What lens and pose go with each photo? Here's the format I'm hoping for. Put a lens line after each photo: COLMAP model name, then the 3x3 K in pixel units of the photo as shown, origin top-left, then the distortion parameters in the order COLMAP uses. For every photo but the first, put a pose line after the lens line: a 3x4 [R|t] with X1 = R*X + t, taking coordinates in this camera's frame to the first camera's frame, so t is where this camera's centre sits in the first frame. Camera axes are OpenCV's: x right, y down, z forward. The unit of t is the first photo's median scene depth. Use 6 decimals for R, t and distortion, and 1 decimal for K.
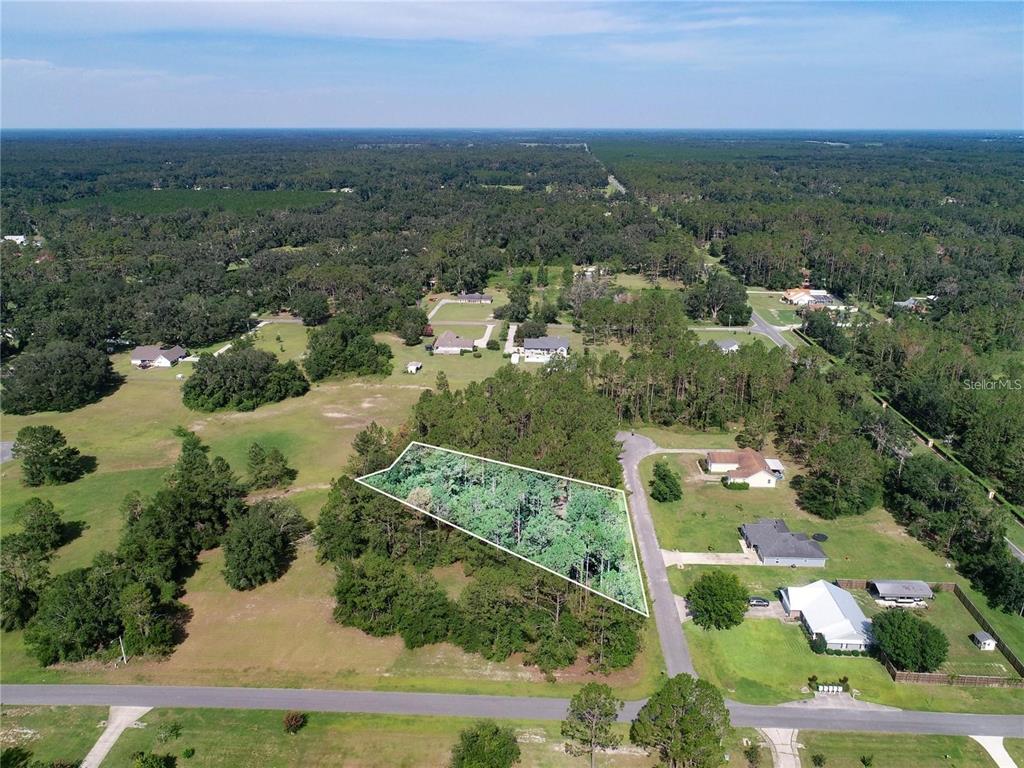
lens RADIAL K [[771.8, 0, 512.0], [0, 771.8, 384.0], [0, 0, 1]] dist [0.002705, -0.001979]
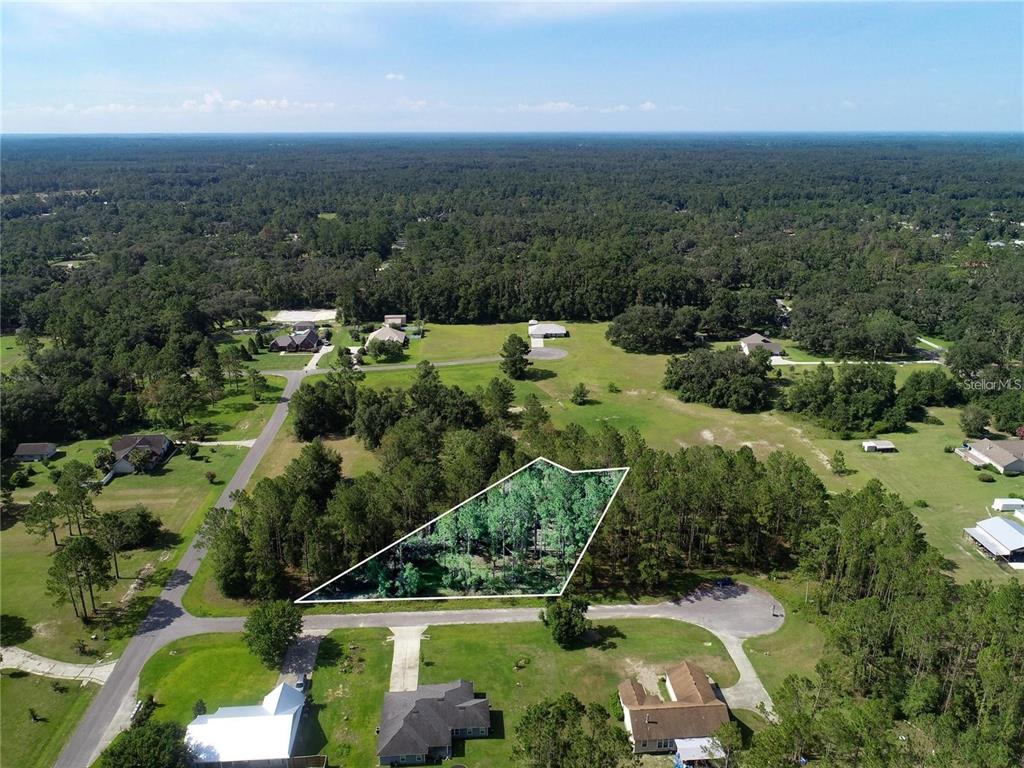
lens RADIAL K [[771.8, 0, 512.0], [0, 771.8, 384.0], [0, 0, 1]] dist [0.002705, -0.001979]
pose [[0.110714, 0.312433, -0.943466, 0.621704], [-0.313830, 0.911722, 0.265093, -0.193292], [0.943002, 0.266739, 0.198991, 0.565397]]
